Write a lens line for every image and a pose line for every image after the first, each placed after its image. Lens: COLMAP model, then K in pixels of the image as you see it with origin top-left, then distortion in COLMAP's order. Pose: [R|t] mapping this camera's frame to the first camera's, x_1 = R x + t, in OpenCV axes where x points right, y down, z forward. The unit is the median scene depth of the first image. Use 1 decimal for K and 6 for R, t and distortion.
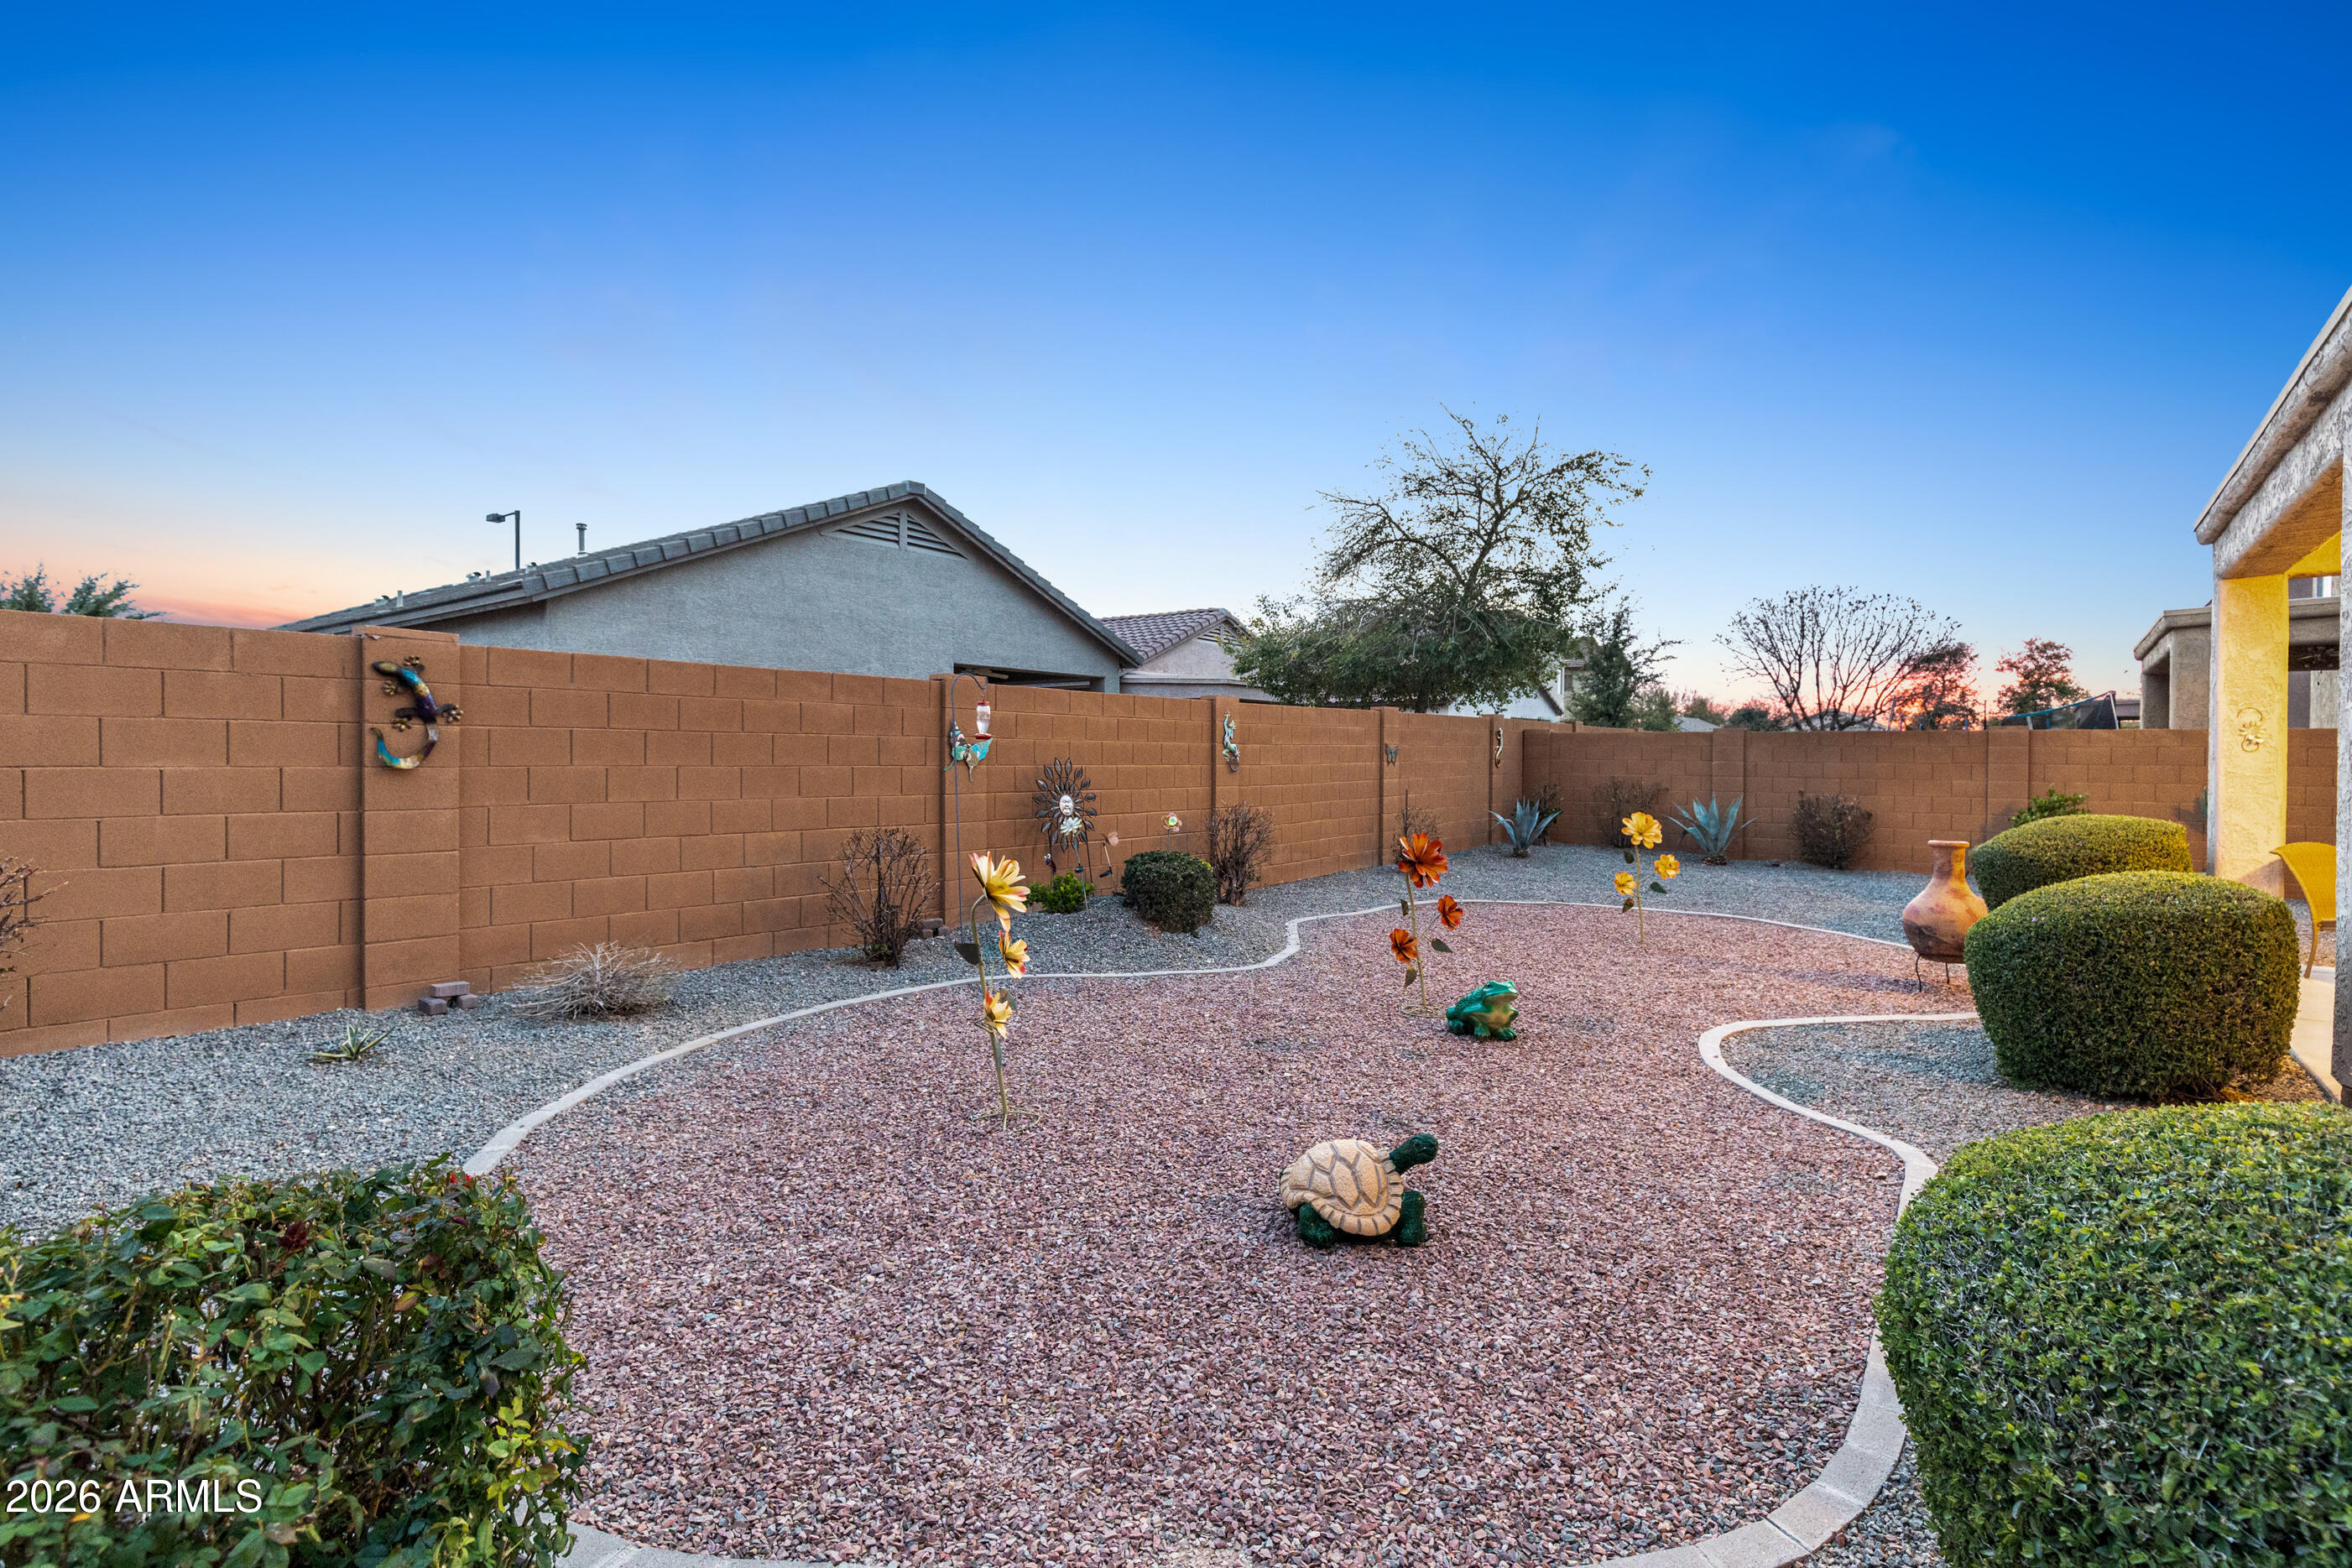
lens RADIAL K [[1100.1, 0, 1175.7], [0, 1100.1, 758.3], [0, 0, 1]] dist [0.005046, -0.000052]
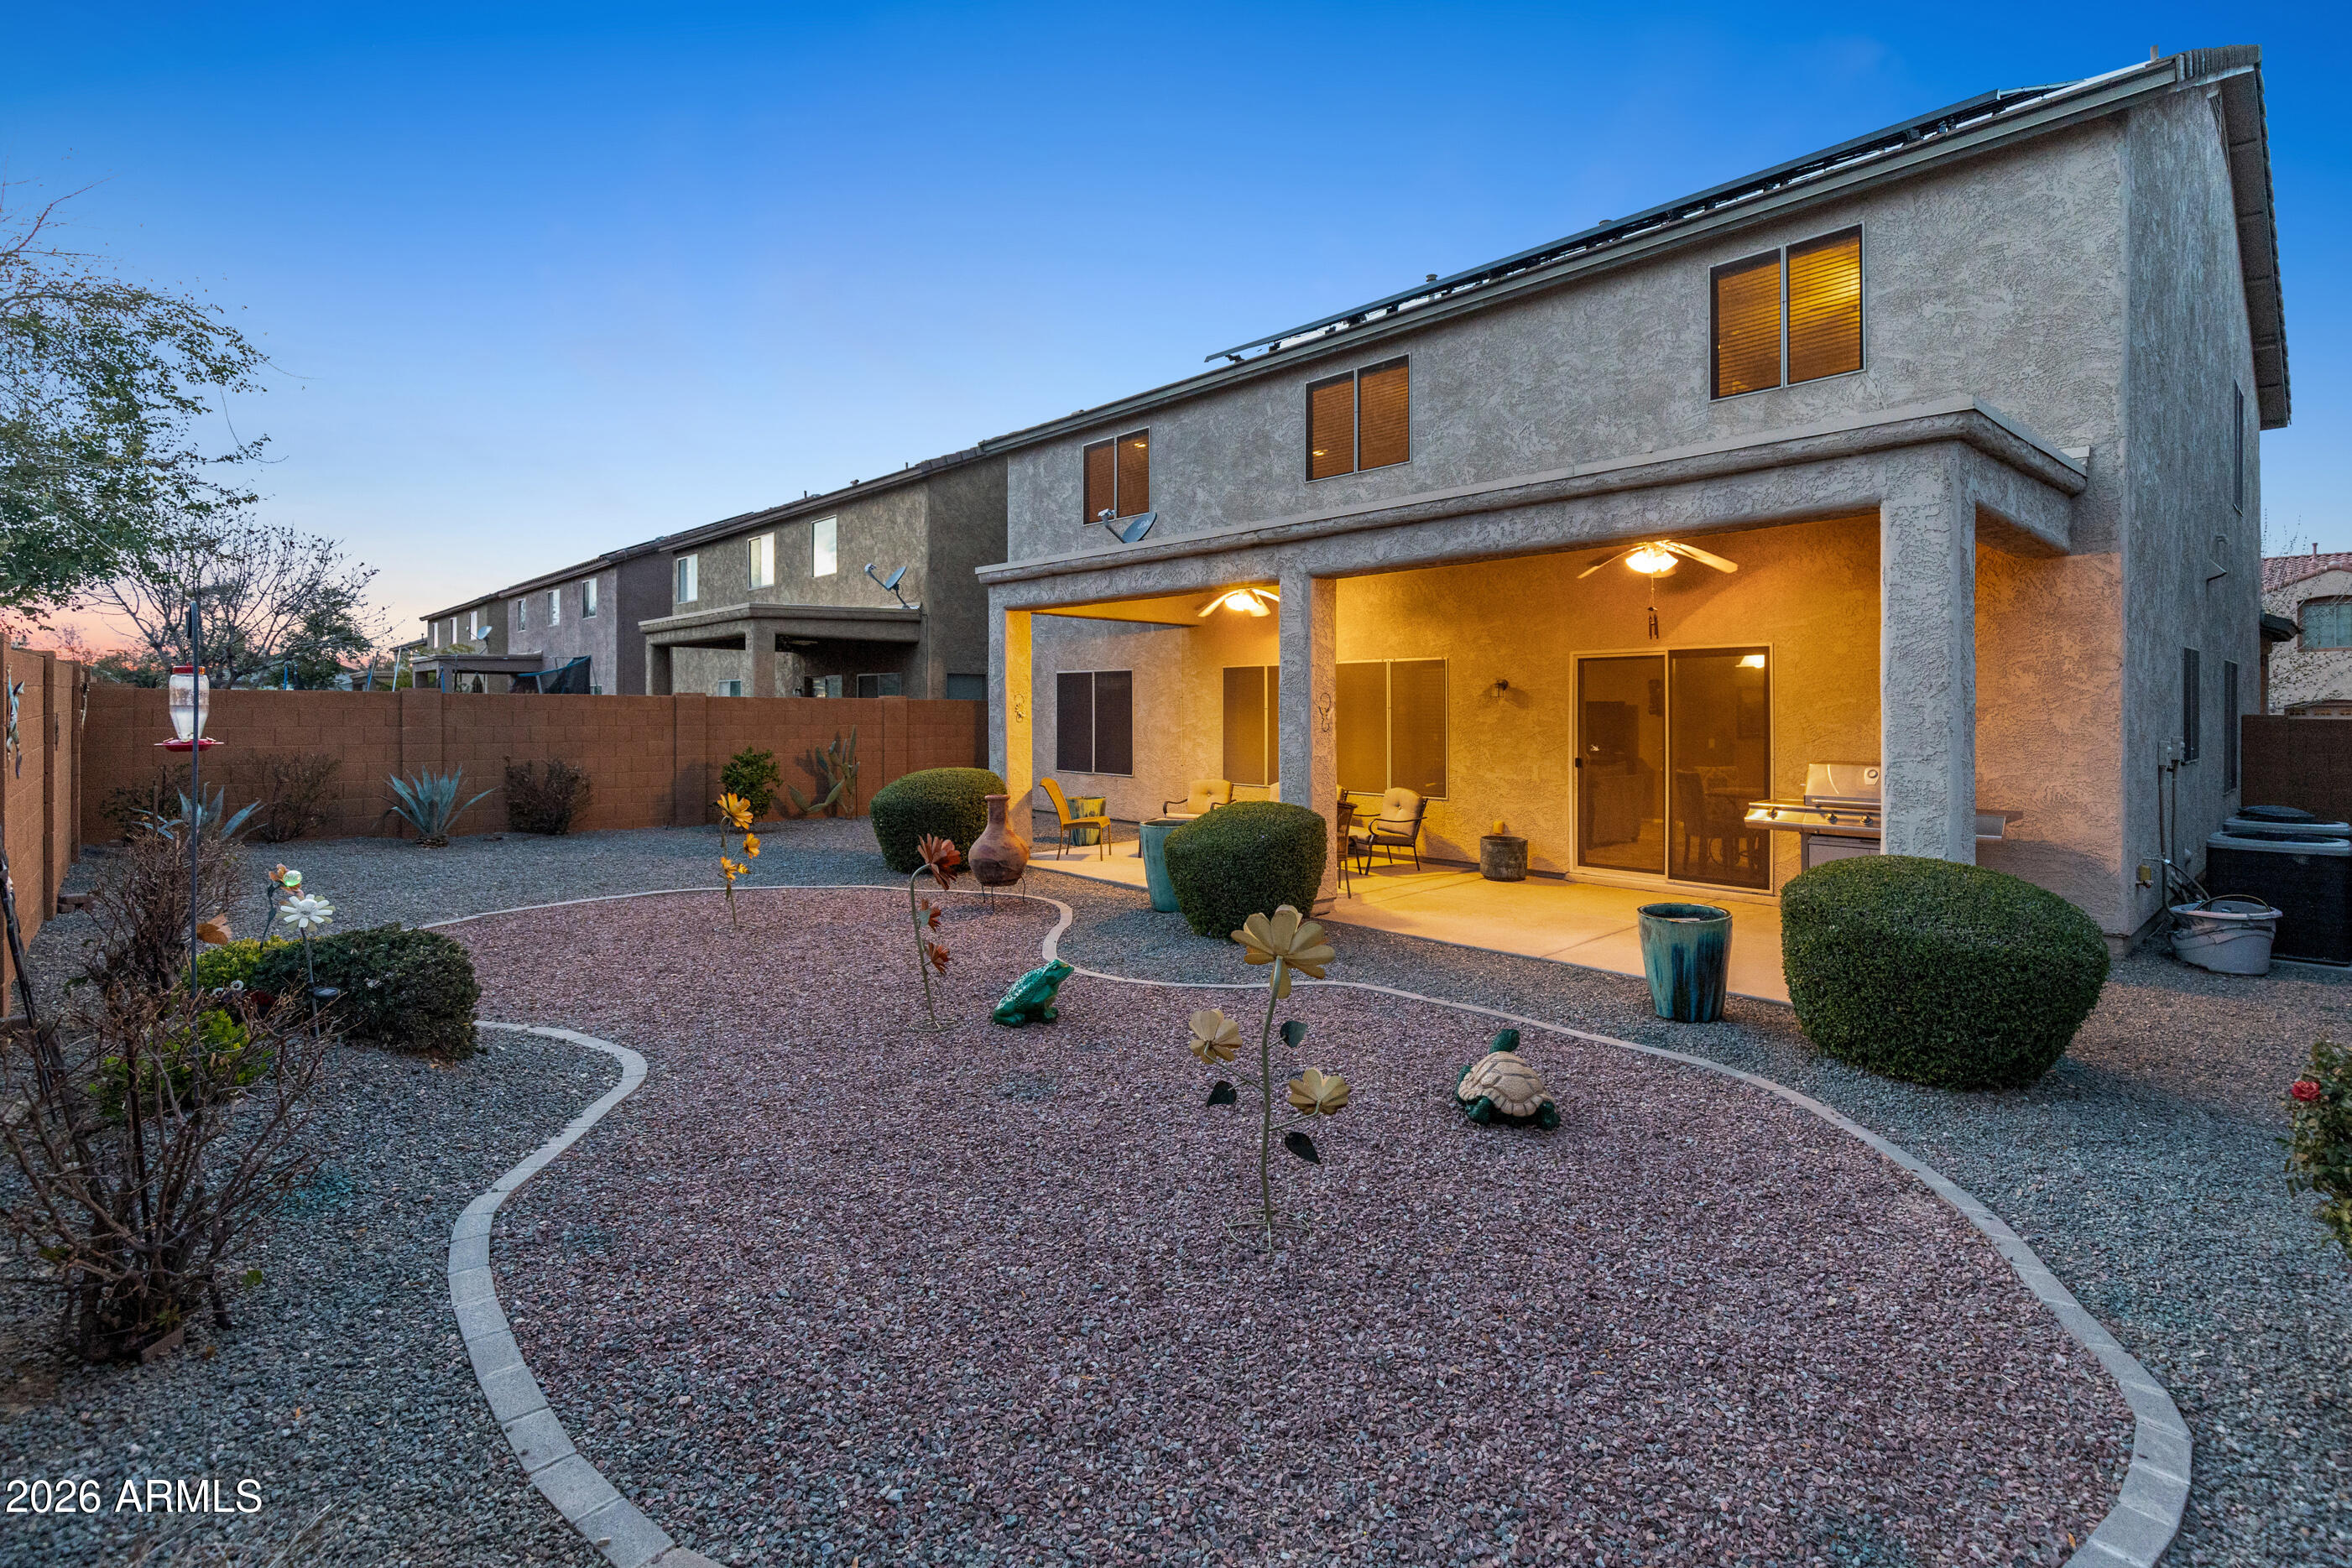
lens RADIAL K [[1111.0, 0, 1182.1], [0, 1111.0, 714.3], [0, 0, 1]] dist [0.006066, -0.000438]
pose [[0.172360, -0.010565, 0.984977, -0.302047], [-0.001846, 0.999937, 0.011049, -0.020219], [-0.985032, -0.003723, 0.172330, 0.286102]]
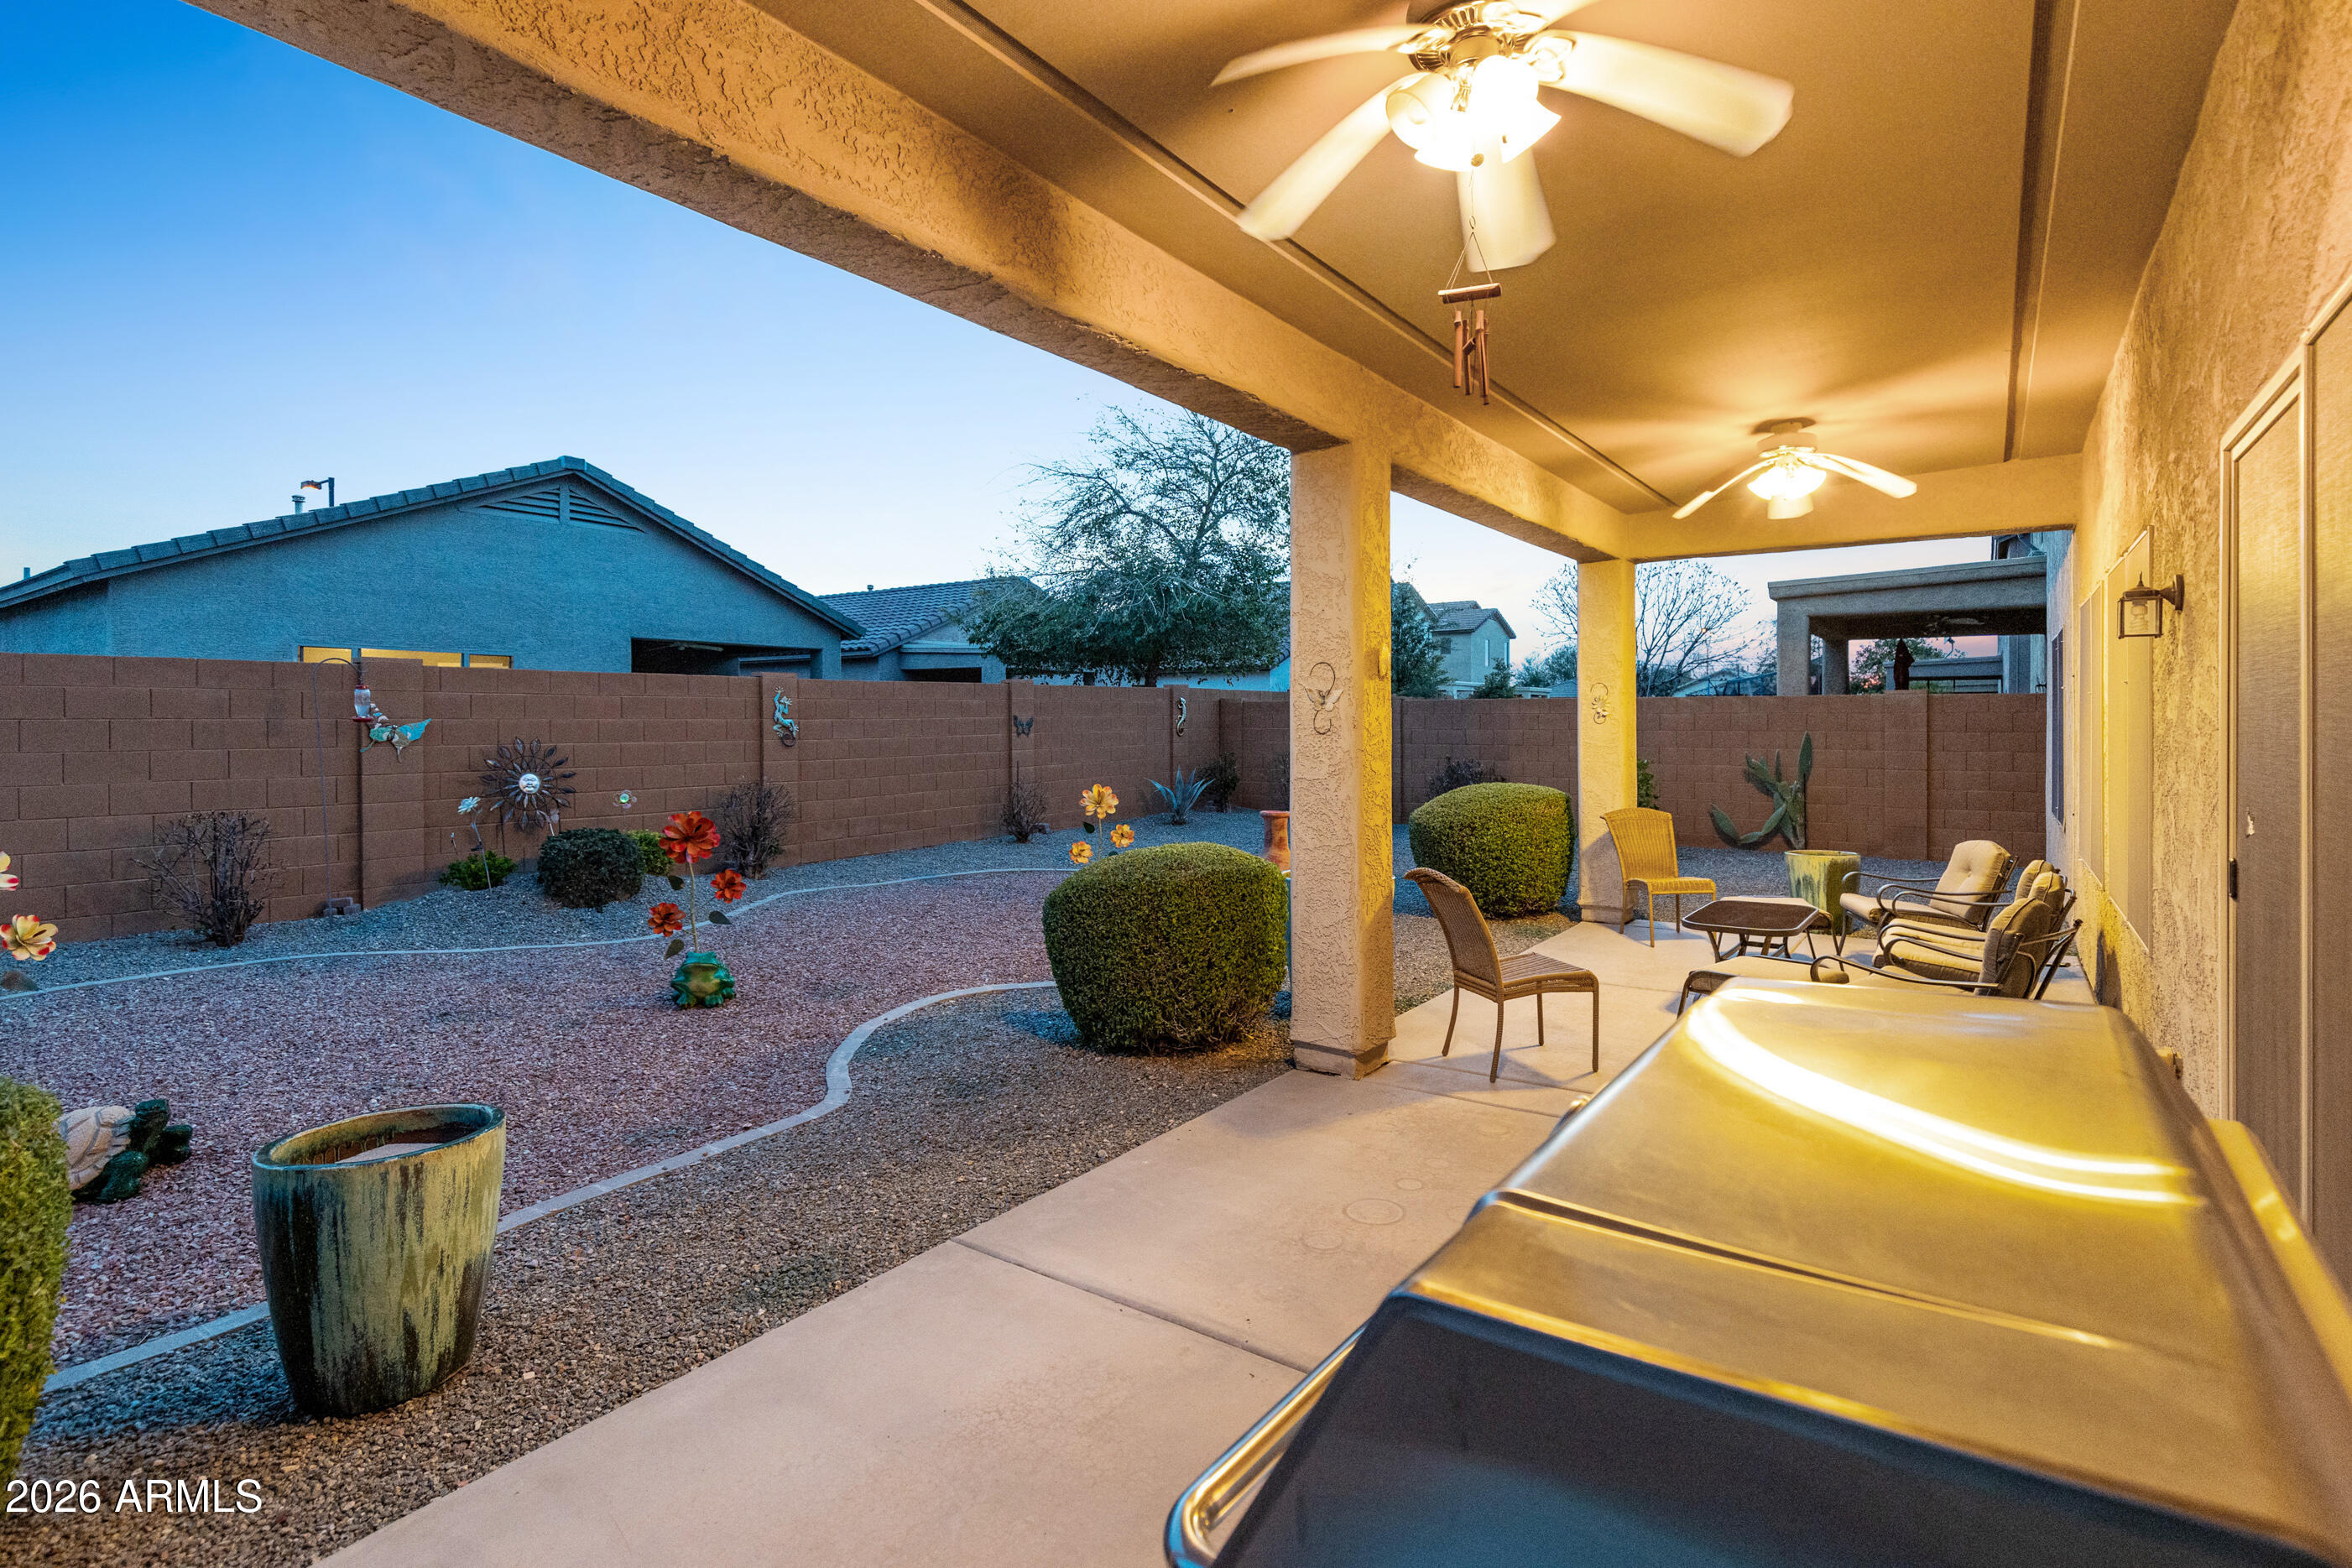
lens RADIAL K [[1111.0, 0, 1182.1], [0, 1111.0, 714.3], [0, 0, 1]] dist [0.006066, -0.000438]
pose [[0.999233, -0.007919, 0.038351, 0.298176], [0.008147, 0.999950, -0.005786, -0.006876], [-0.038303, 0.006094, 0.999248, -0.037078]]
